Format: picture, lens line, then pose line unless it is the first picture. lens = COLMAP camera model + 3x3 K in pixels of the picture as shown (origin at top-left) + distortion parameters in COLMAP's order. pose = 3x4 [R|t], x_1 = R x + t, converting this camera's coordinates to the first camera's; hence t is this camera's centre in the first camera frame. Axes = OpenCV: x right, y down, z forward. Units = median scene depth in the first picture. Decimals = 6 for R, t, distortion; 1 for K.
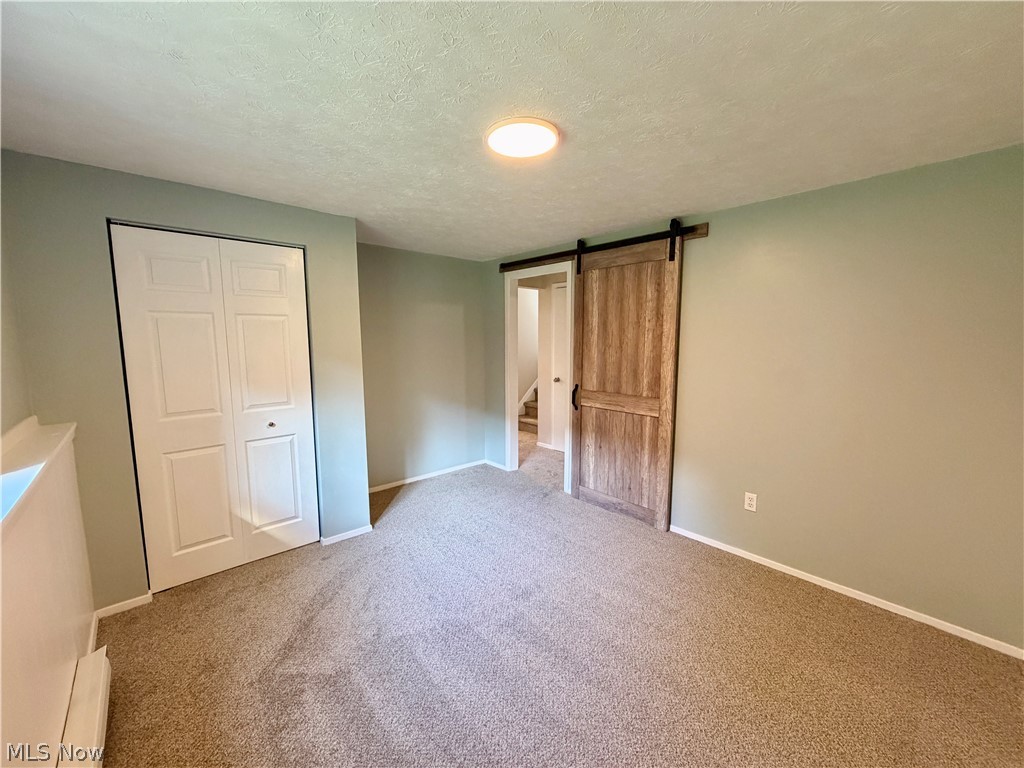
lens RADIAL K [[407.2, 0, 514.4], [0, 407.2, 381.0], [0, 0, 1]] dist [0.001864, 0.000096]
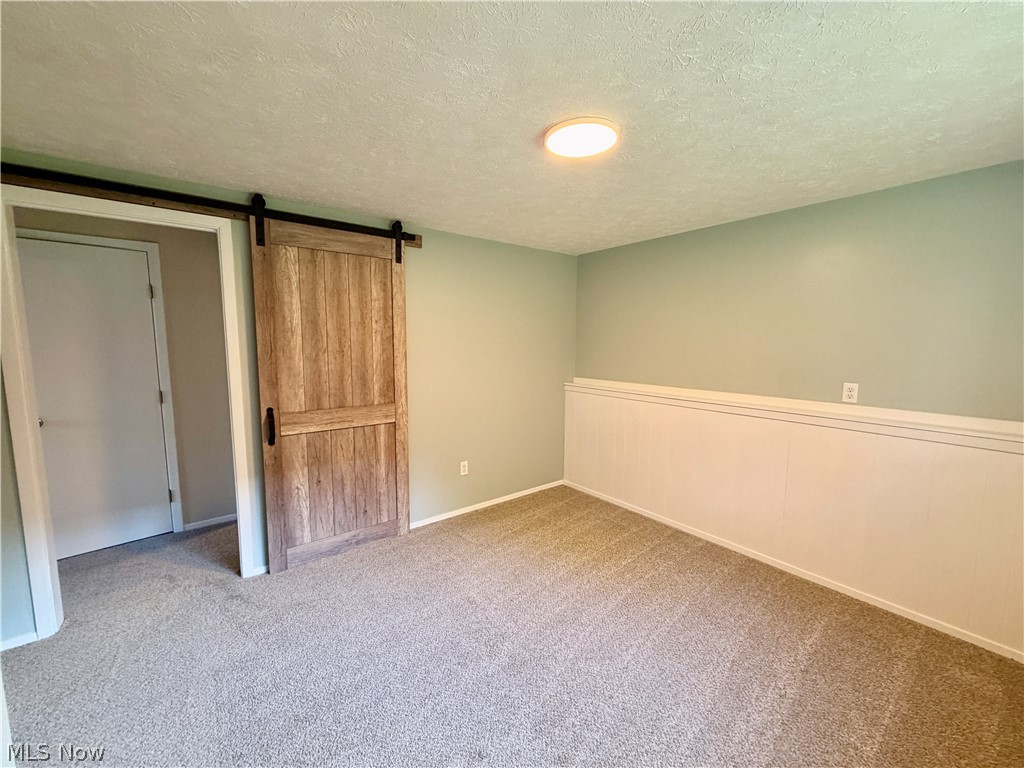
lens RADIAL K [[407.2, 0, 511.8], [0, 407.2, 385.6], [0, 0, 1]] dist [0.001864, 0.000096]
pose [[0.077758, -0.105777, 0.991345, -0.542448], [0.107205, 0.989477, 0.097169, -0.057617], [-0.991192, 0.098721, 0.088279, 0.591375]]
